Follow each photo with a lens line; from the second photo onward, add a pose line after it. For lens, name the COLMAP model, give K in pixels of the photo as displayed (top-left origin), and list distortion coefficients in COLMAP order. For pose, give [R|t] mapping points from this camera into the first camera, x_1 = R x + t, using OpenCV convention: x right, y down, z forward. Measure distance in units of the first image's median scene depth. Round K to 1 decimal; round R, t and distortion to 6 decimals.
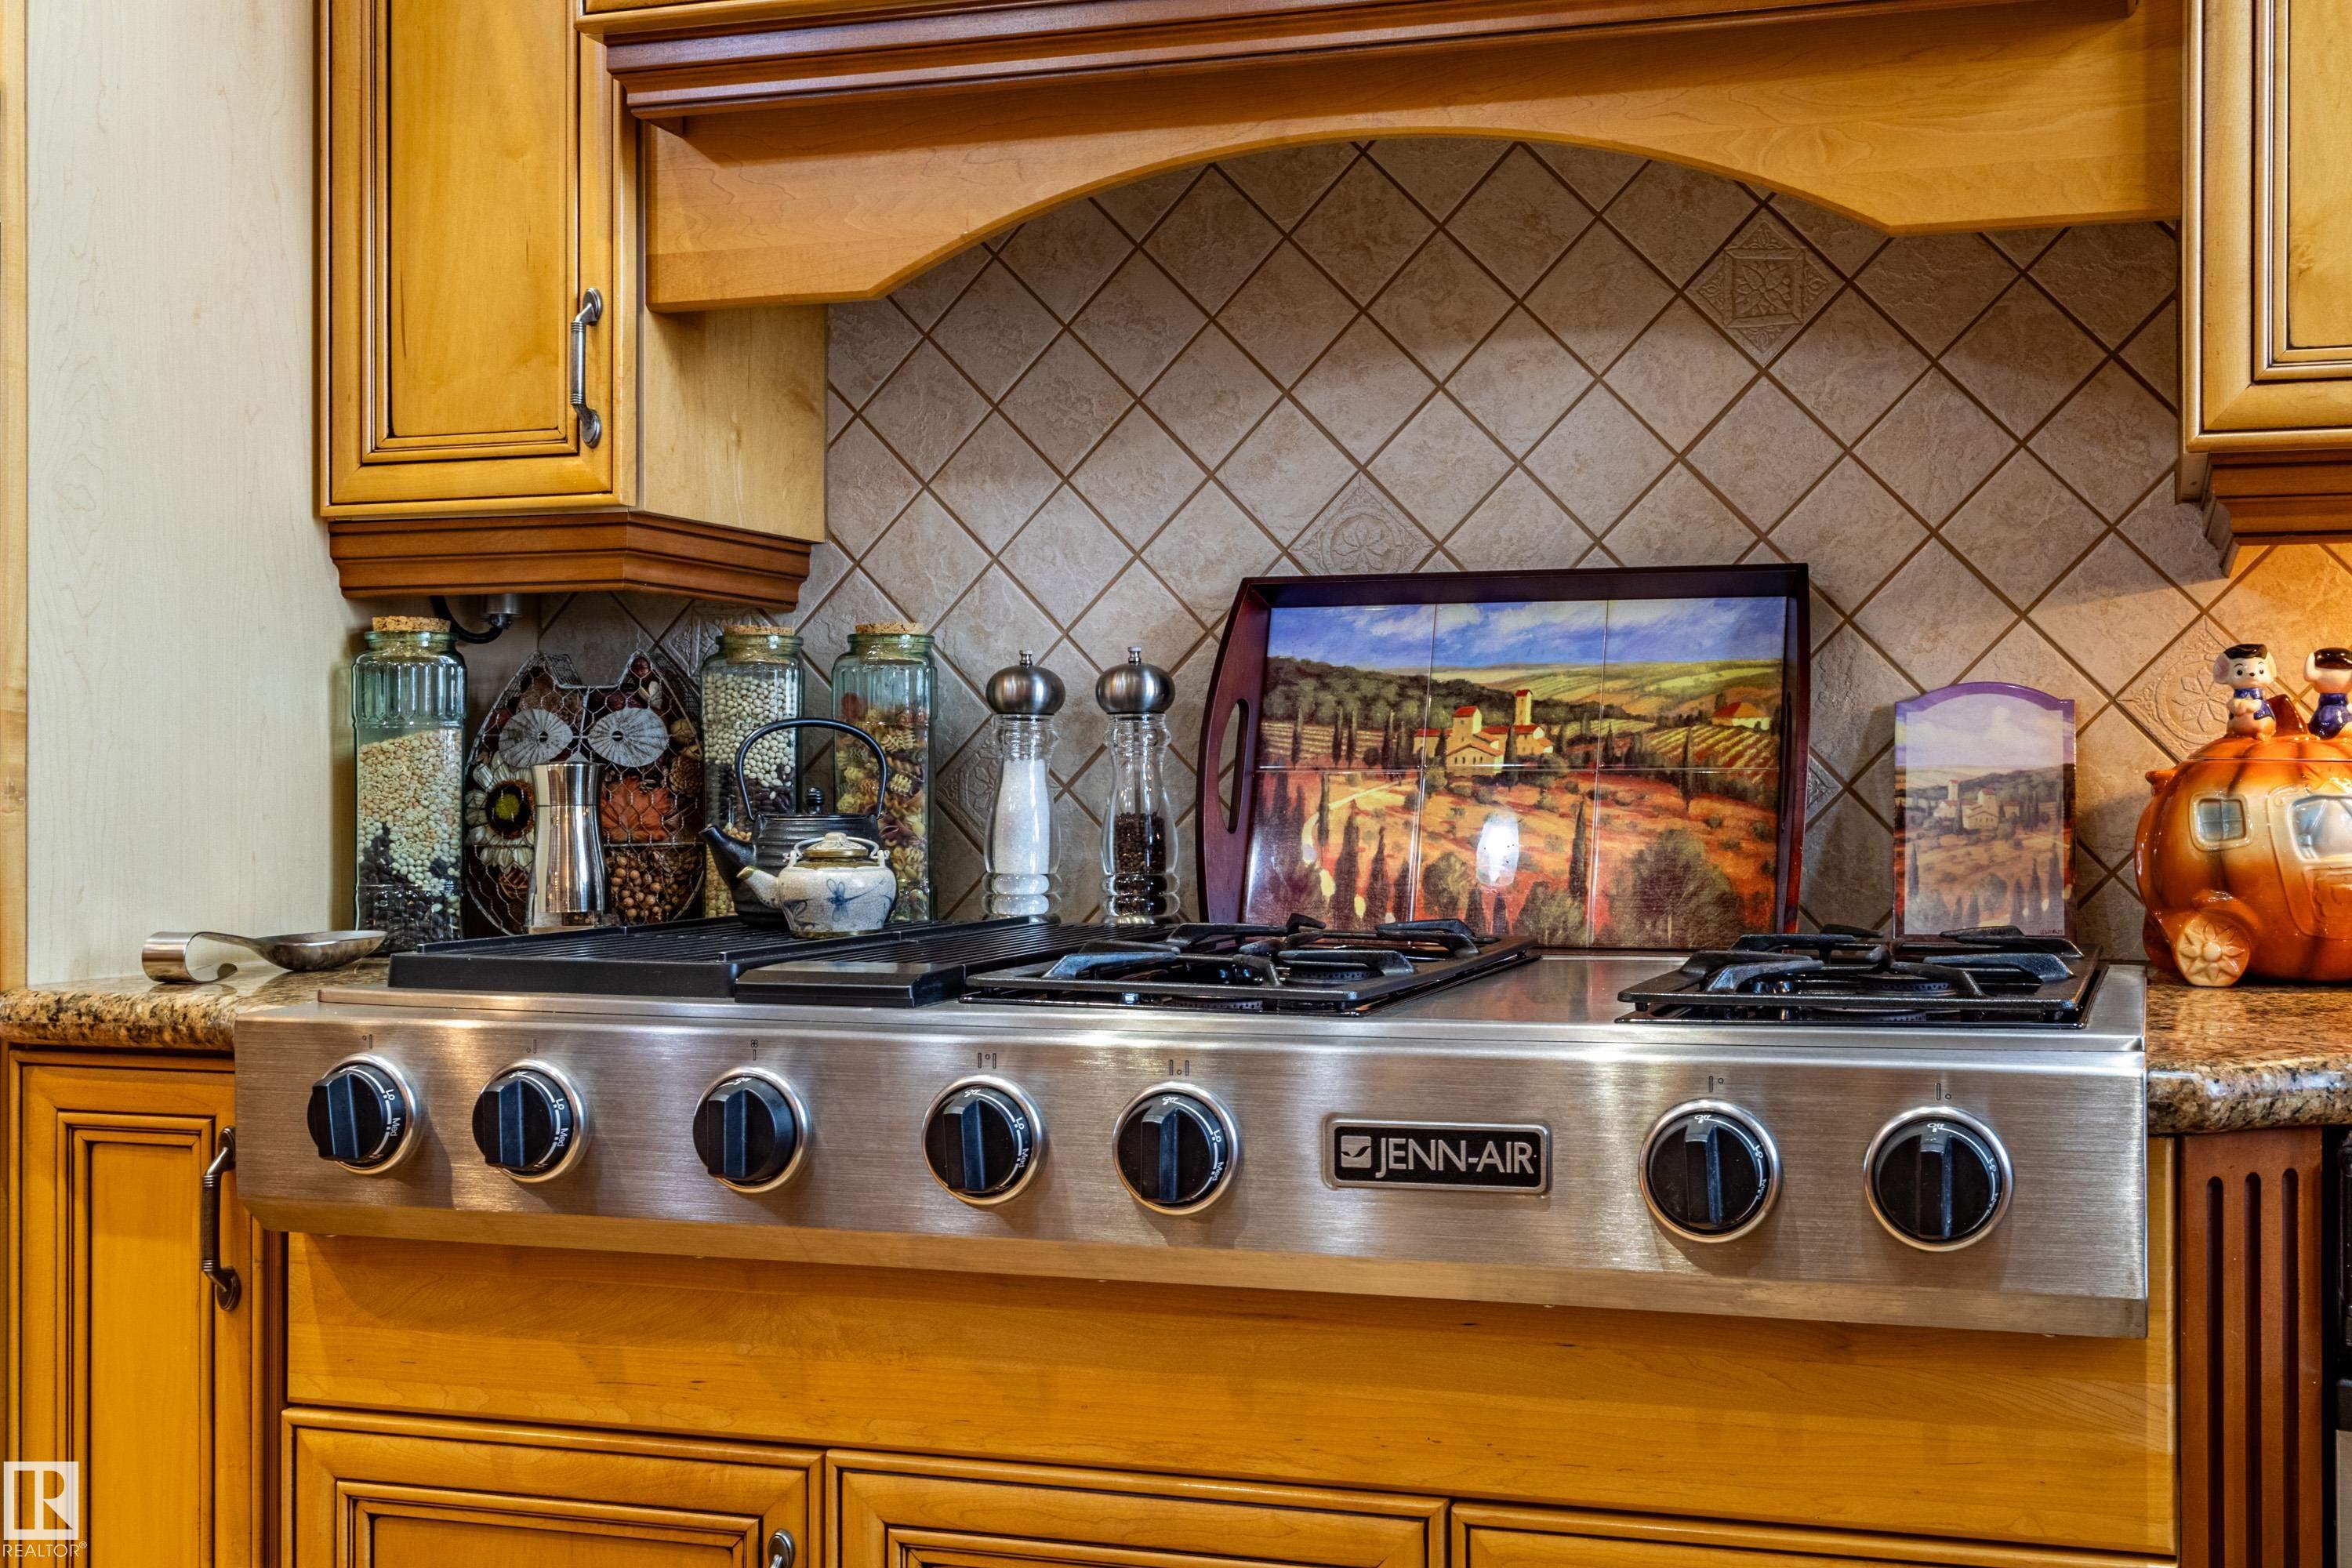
lens RADIAL K [[2603.2, 0, 1175.8], [0, 2603.2, 780.8], [0, 0, 1]] dist [-0.010960, 0.000000]
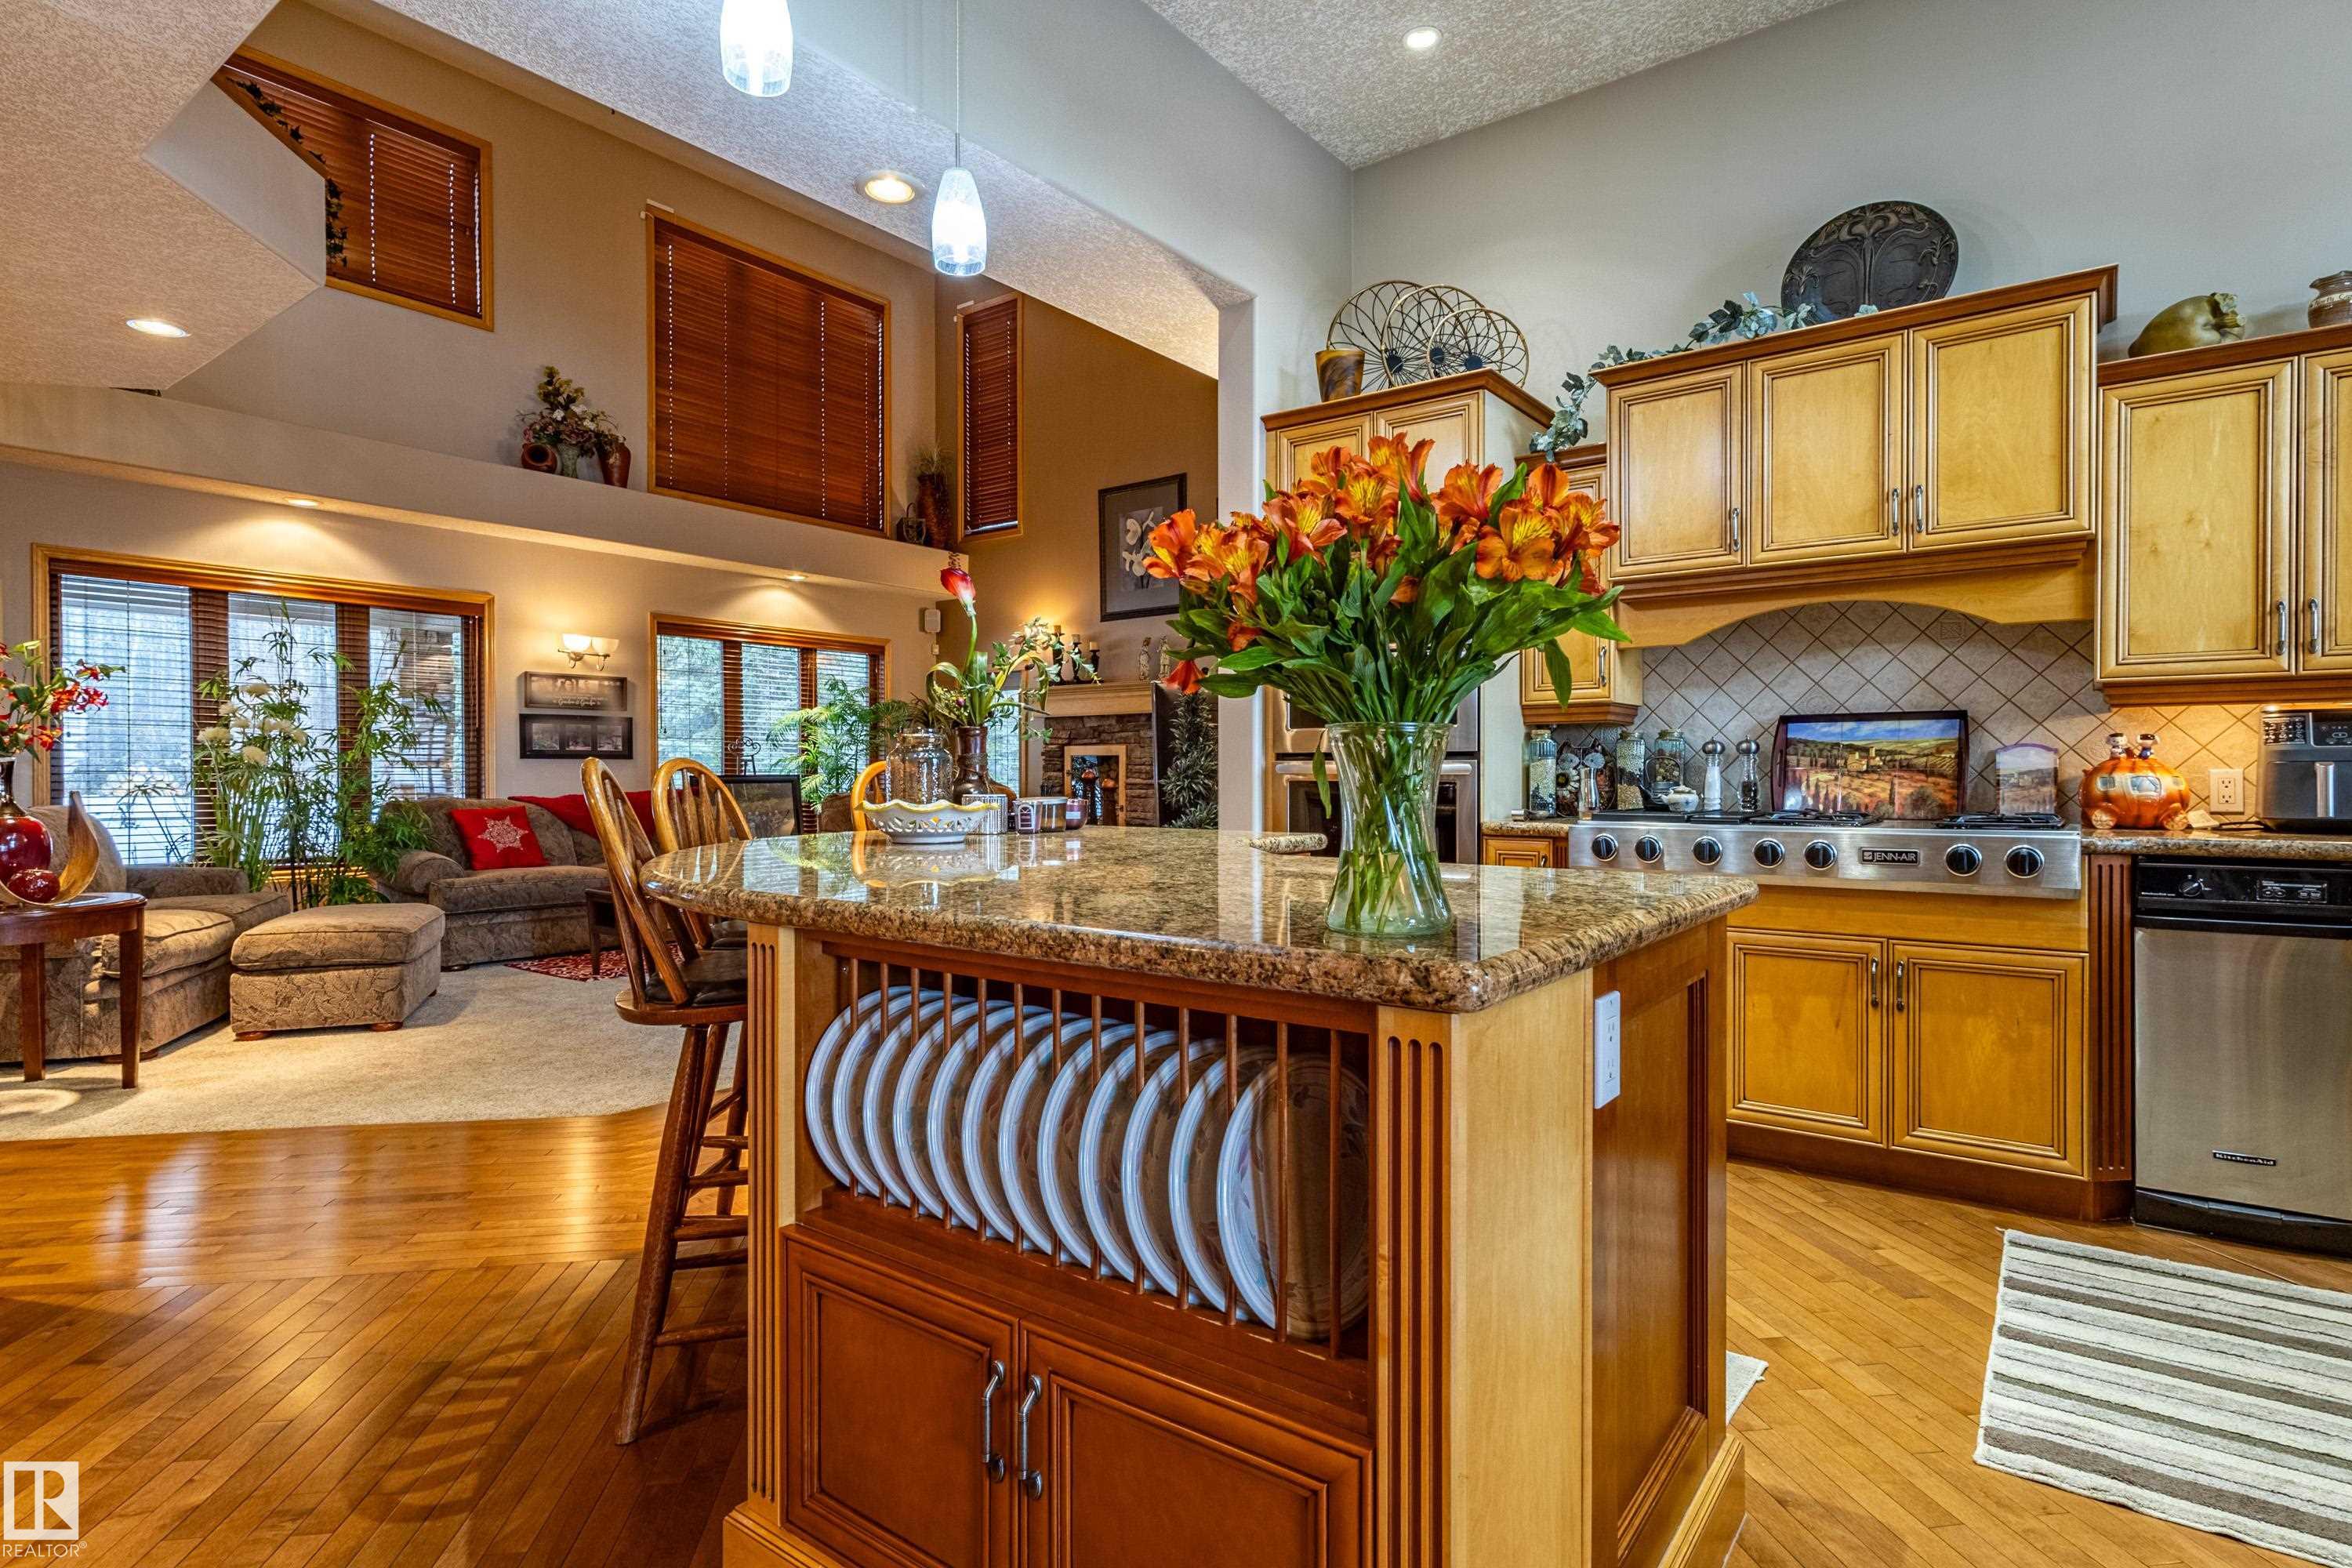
lens RADIAL K [[1149.5, 0, 1187.3], [0, 1149.5, 780.9], [0, 0, 1]] dist [0.005313, 0.000865]
pose [[0.953432, 0.001339, -0.301606, -0.288863], [0.000713, 0.999977, 0.006693, 0.000802], [0.301608, -0.006596, 0.953409, -0.794155]]
